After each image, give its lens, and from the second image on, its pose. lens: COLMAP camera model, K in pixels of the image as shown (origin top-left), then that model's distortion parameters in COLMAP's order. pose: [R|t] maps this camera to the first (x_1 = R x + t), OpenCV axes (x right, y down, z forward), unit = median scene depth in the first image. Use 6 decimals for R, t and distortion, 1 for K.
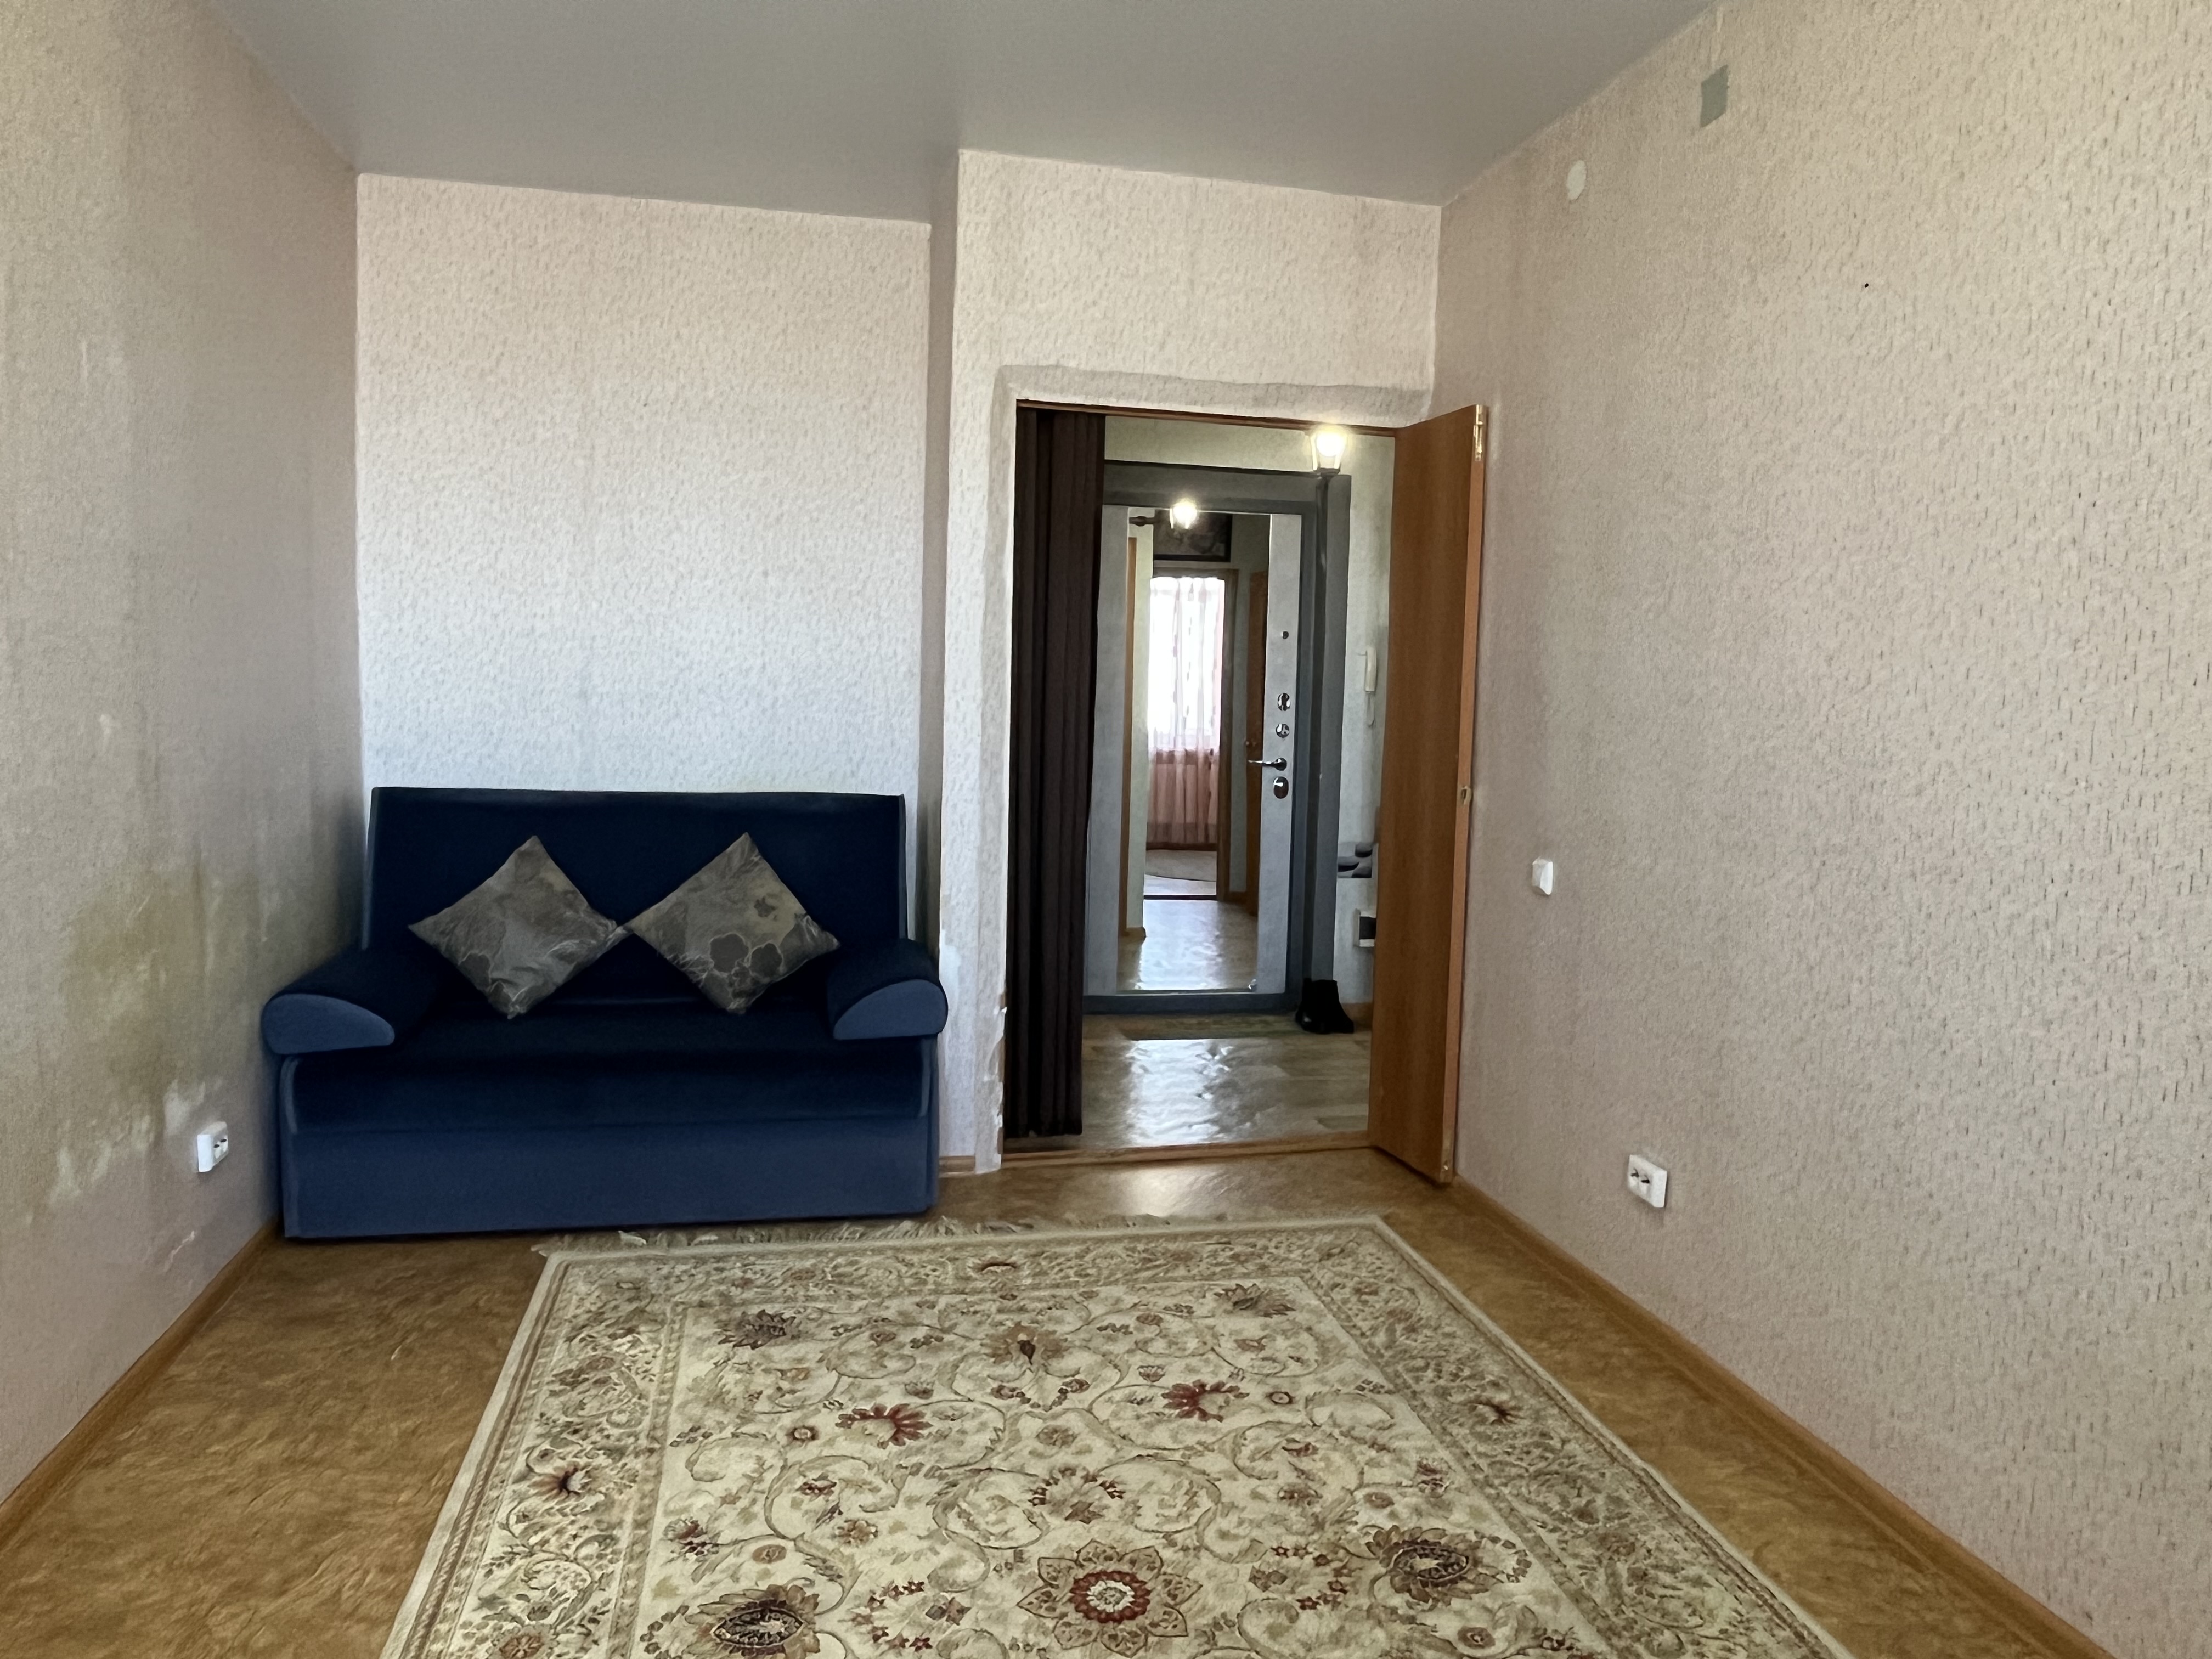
lens RADIAL K [[1545.8, 0, 1101.7], [0, 1545.8, 832.5], [0, 0, 1]] dist [-0.000702, -0.007967]
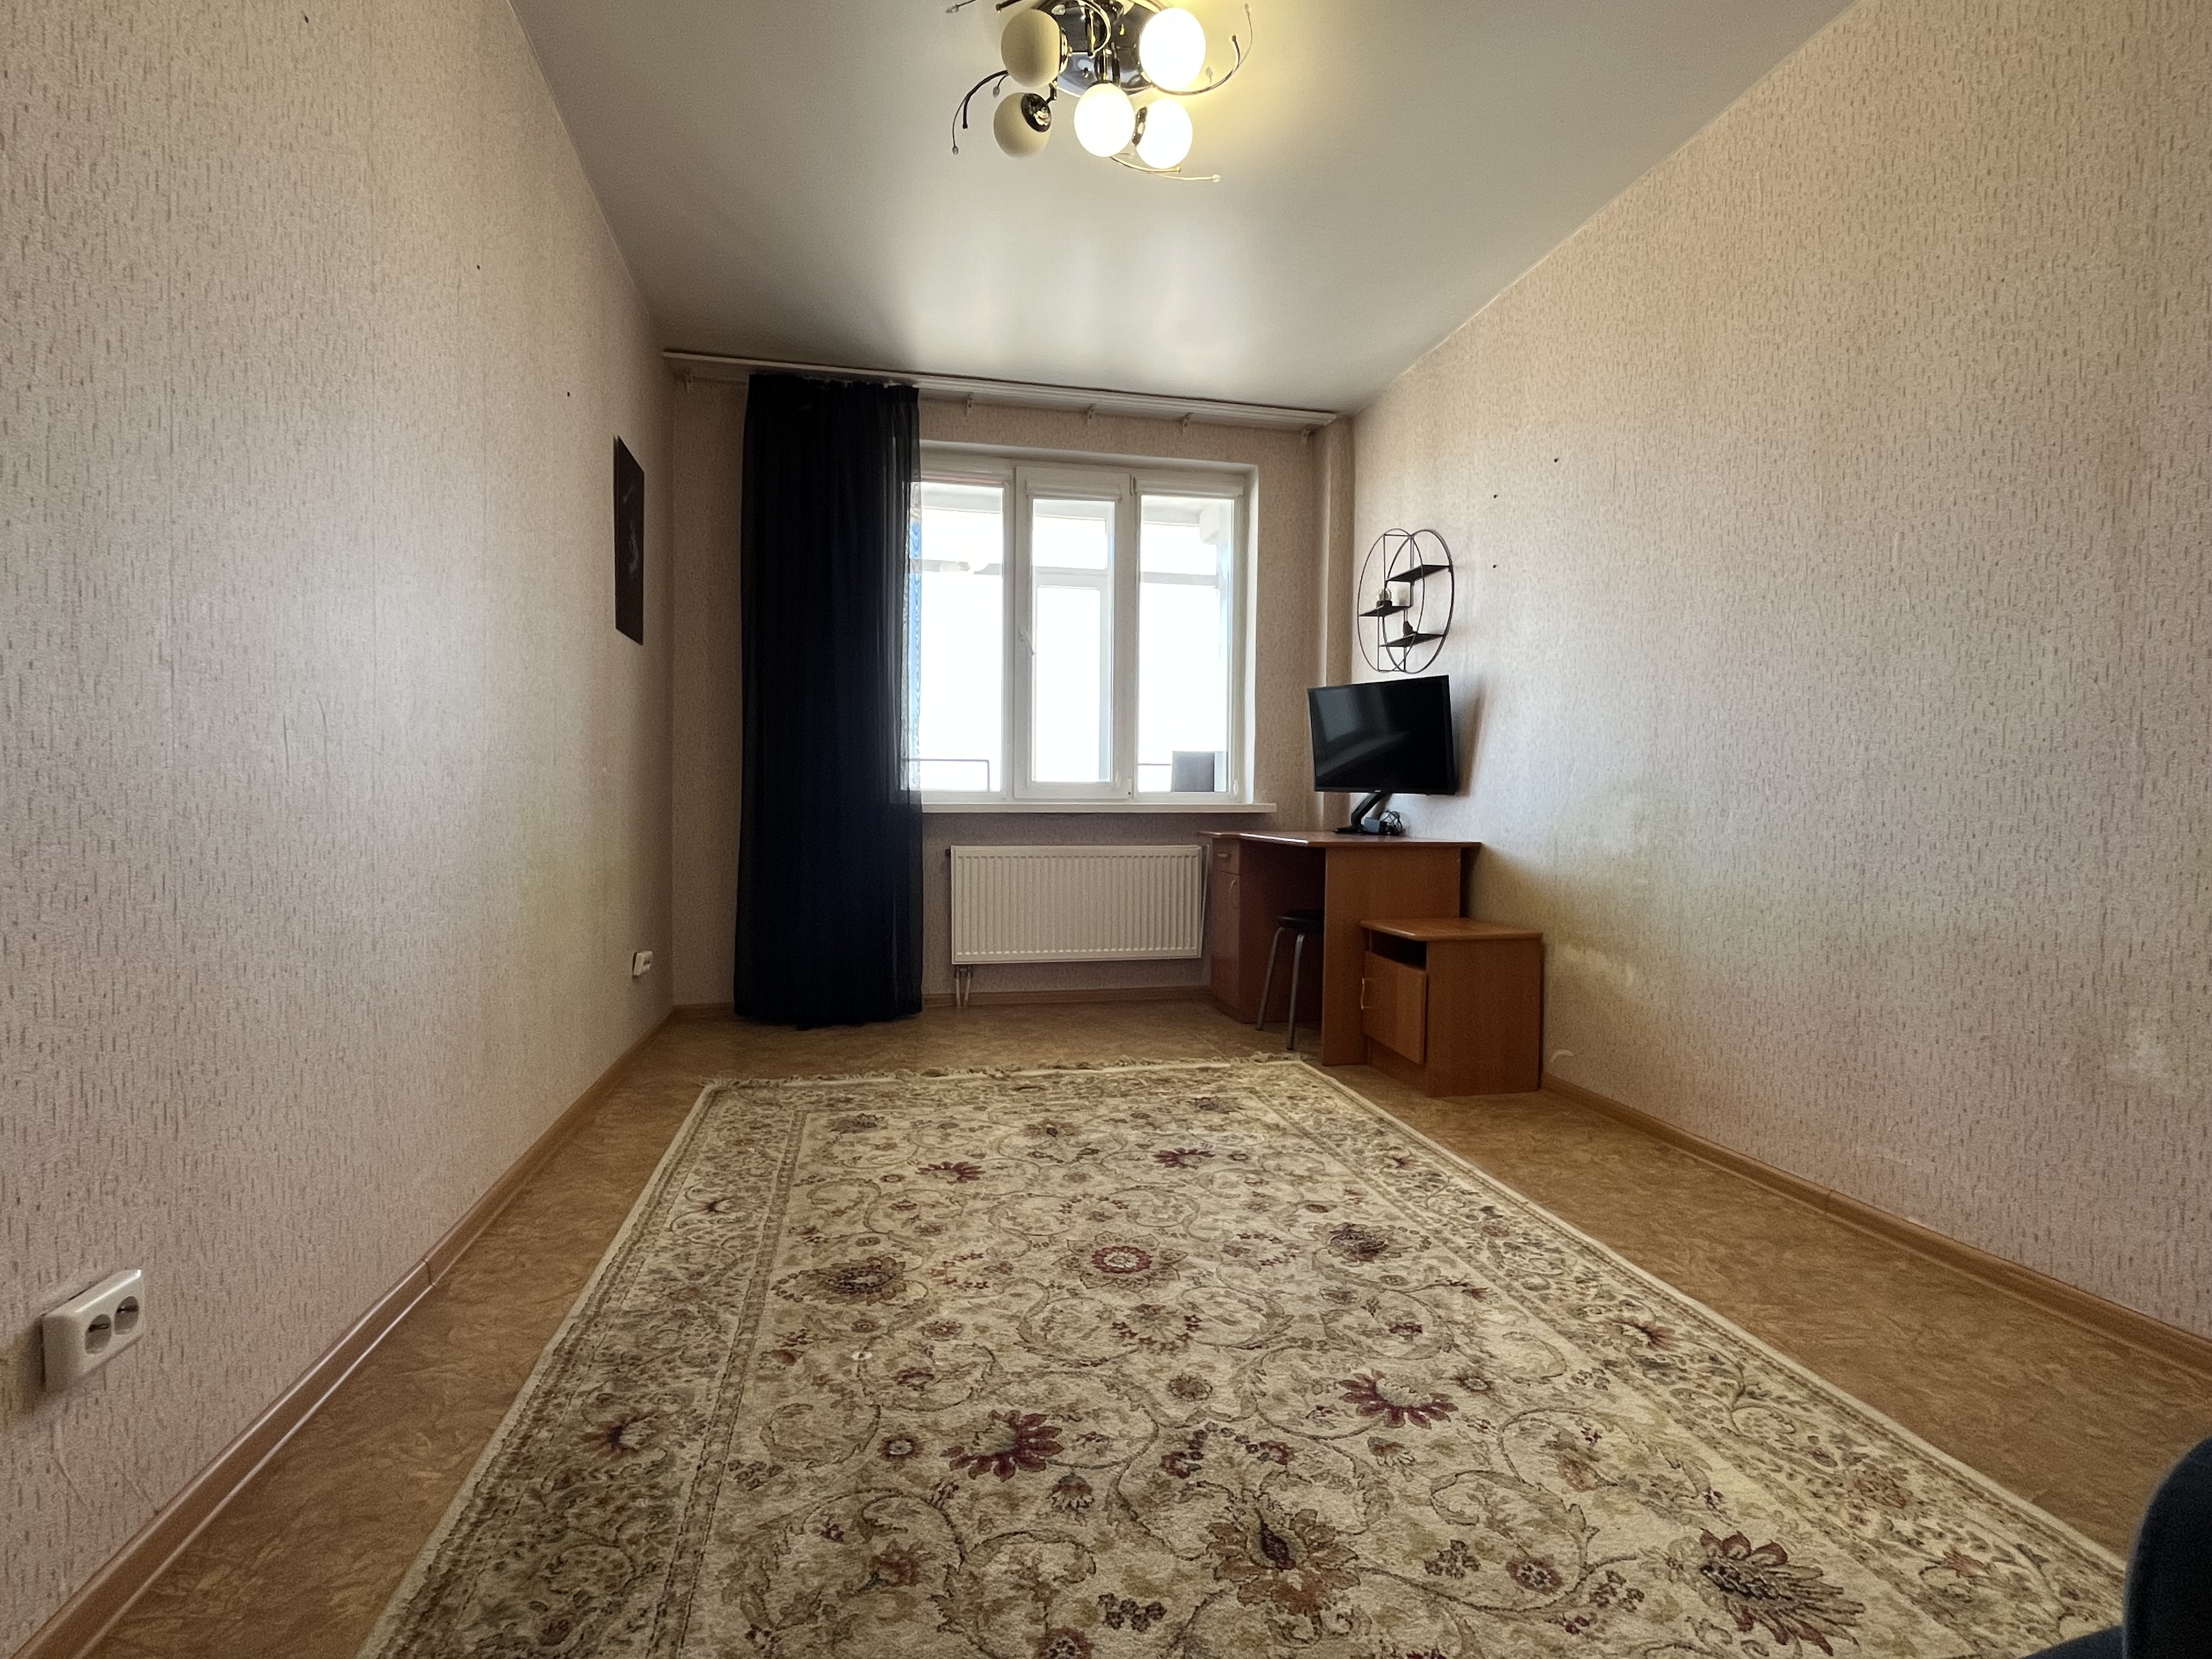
lens RADIAL K [[1063.8, 0, 1103.8], [0, 1063.8, 835.0], [0, 0, 1]] dist [-0.006049, 0.001997]
pose [[-0.999290, -0.035715, -0.011994, 0.032242], [-0.036855, 0.992744, 0.114457, 0.013735], [0.007819, 0.114817, -0.993356, 1.336780]]
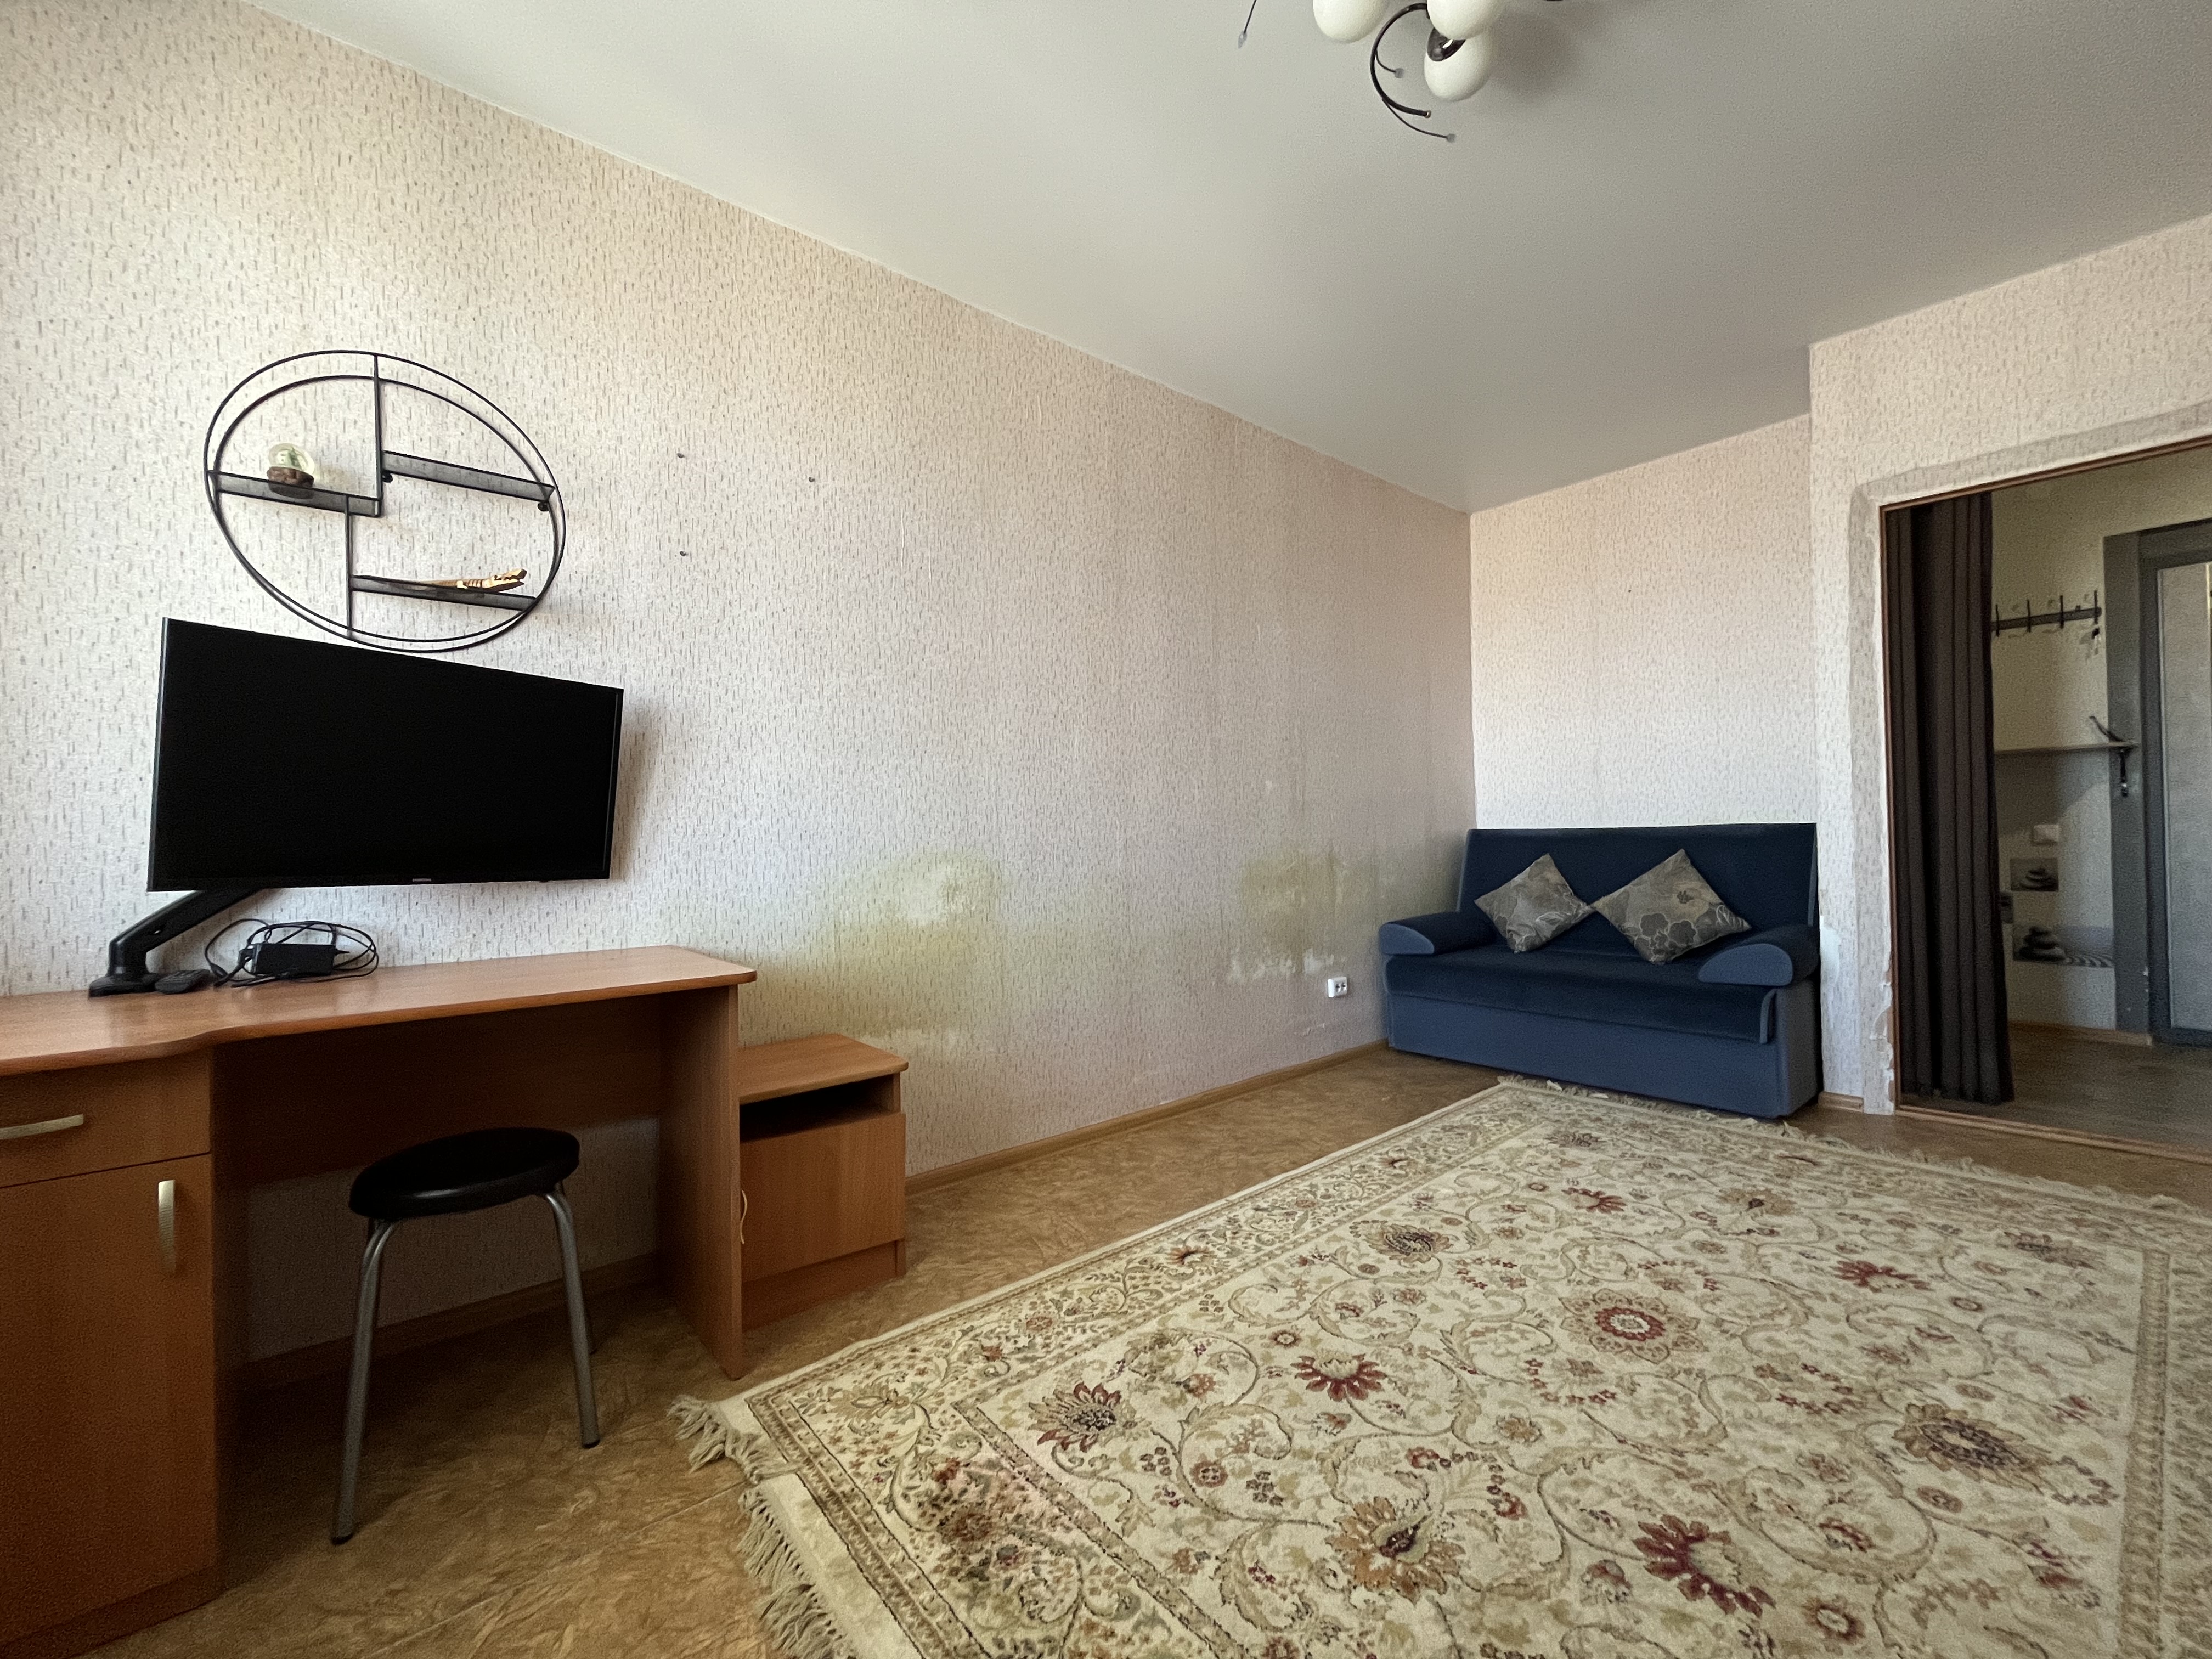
lens RADIAL K [[894.3, 0, 1103.7], [0, 894.3, 835.1], [0, 0, 1]] dist [-0.002720, -0.000067]
pose [[0.476410, -0.039051, -0.878356, 0.359118], [-0.040748, 0.996959, -0.066425, 0.090129], [0.878279, 0.067437, 0.473370, 0.121286]]
